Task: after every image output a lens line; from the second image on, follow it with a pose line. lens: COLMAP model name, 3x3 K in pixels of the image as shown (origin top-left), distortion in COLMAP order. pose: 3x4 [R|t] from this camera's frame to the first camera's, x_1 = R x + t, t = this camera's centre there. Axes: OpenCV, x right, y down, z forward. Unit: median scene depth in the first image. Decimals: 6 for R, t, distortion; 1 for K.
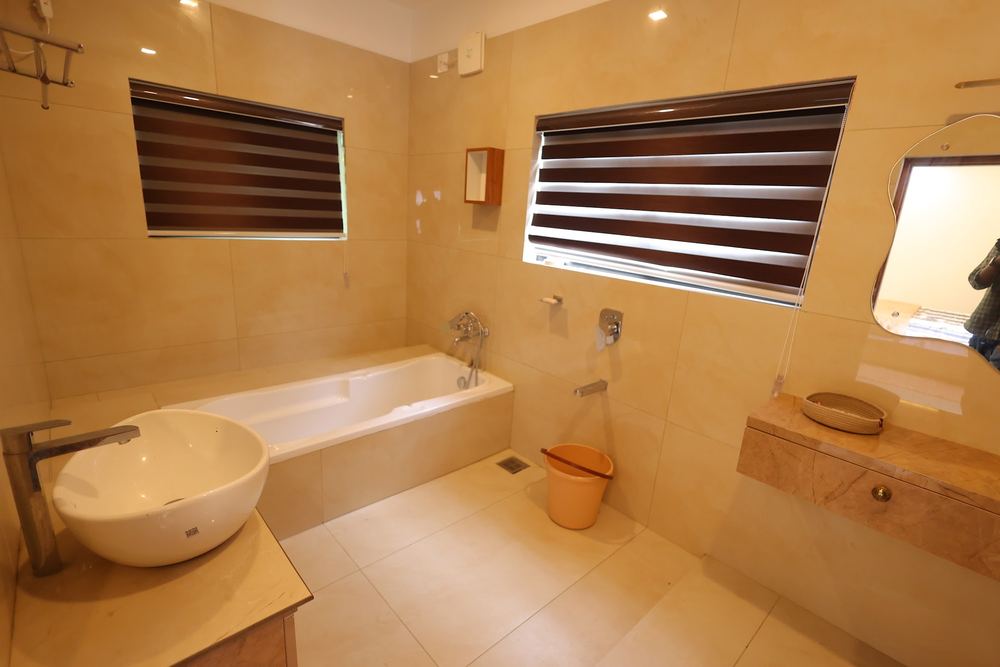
lens RADIAL K [[462.8, 0, 500.0], [0, 462.8, 333.5], [0, 0, 1]] dist [-0.001578, 0.000356]
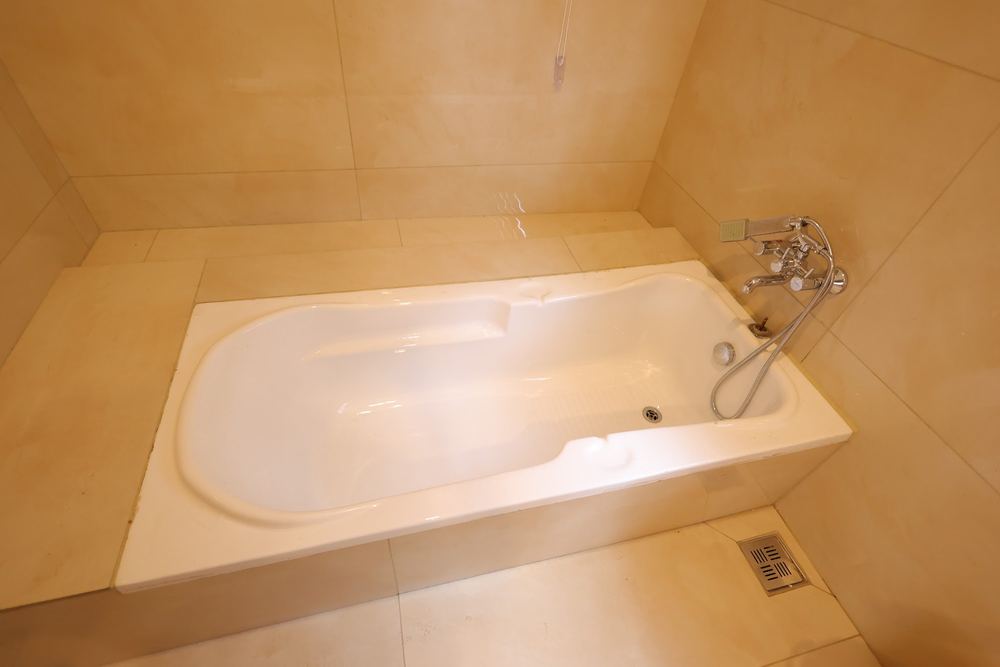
lens RADIAL K [[462.8, 0, 500.0], [0, 462.8, 333.5], [0, 0, 1]] dist [-0.001578, 0.000356]
pose [[0.877659, 0.346368, -0.331276, -0.145120], [-0.160124, 0.863373, 0.478484, -0.116287], [0.451747, -0.366900, 0.813209, 0.533301]]
